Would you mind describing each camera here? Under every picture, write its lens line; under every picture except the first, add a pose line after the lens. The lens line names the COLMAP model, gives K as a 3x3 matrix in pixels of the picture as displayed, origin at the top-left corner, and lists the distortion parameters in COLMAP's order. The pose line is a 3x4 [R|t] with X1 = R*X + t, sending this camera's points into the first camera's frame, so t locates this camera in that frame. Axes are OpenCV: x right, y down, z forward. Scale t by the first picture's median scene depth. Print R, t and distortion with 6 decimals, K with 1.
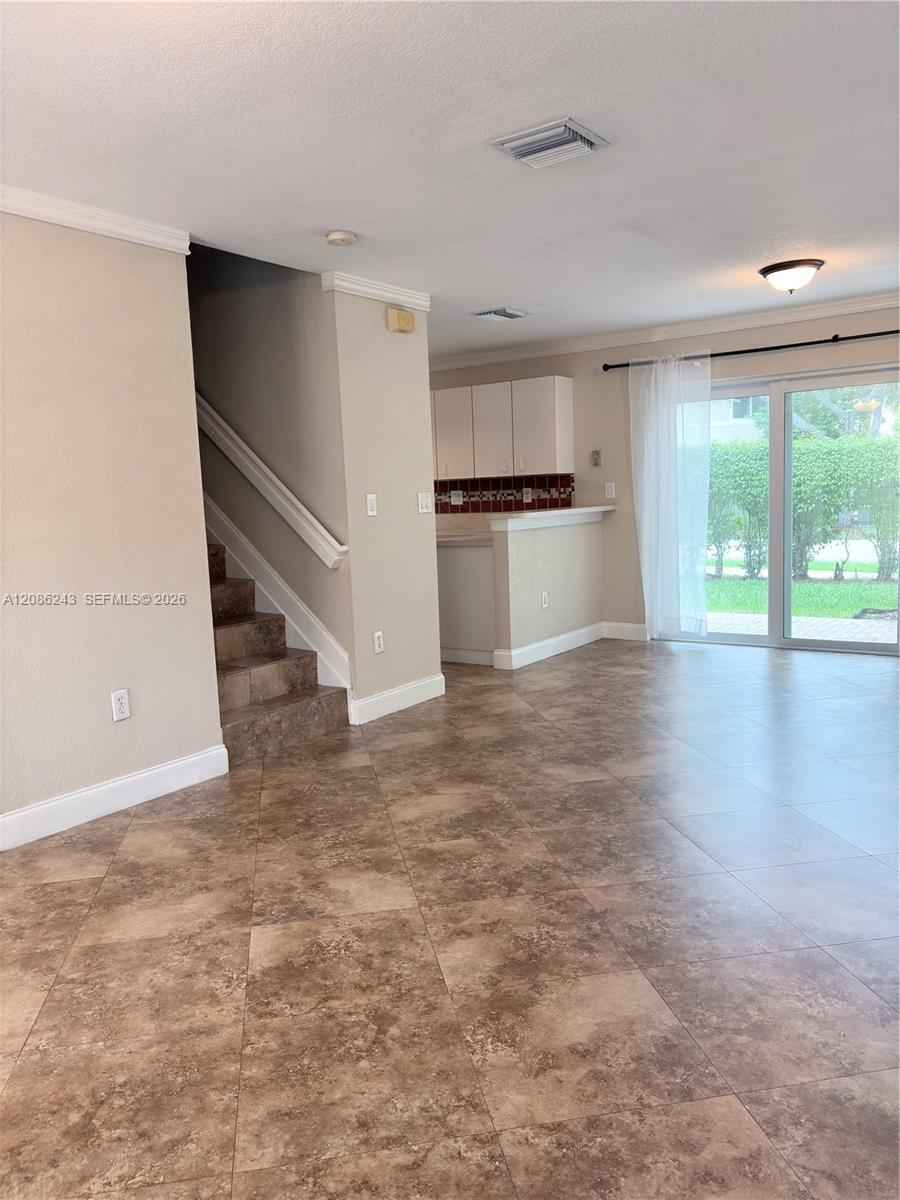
lens RADIAL K [[913.8, 0, 445.0], [0, 913.8, 607.4], [0, 0, 1]] dist [0.061169, -0.067487]
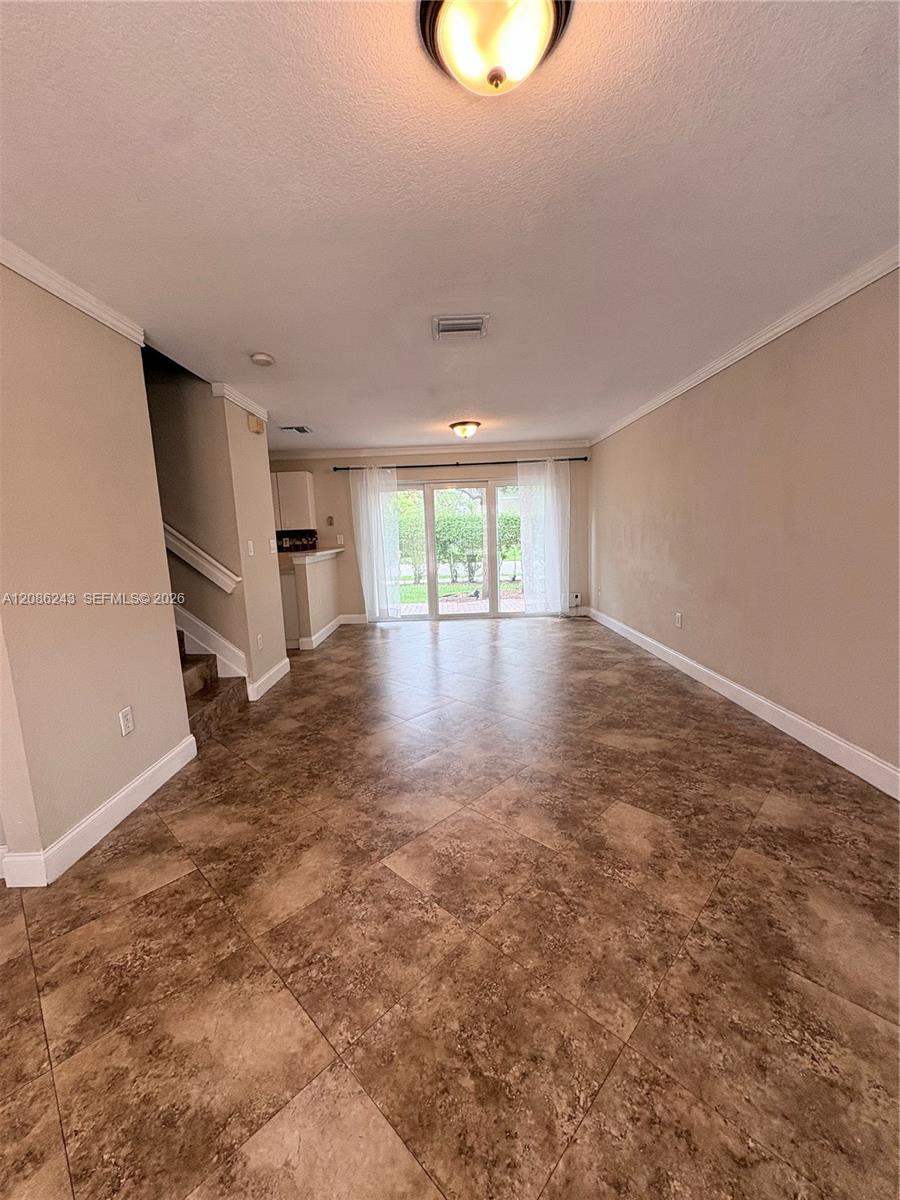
lens RADIAL K [[483.1, 0, 448.2], [0, 483.1, 599.1], [0, 0, 1]] dist [0.002563, 0.000131]
pose [[0.812758, -0.074804, 0.577779, -0.407489], [0.080367, 0.996637, 0.015981, -0.027521], [-0.577032, 0.033445, 0.816036, 0.290674]]
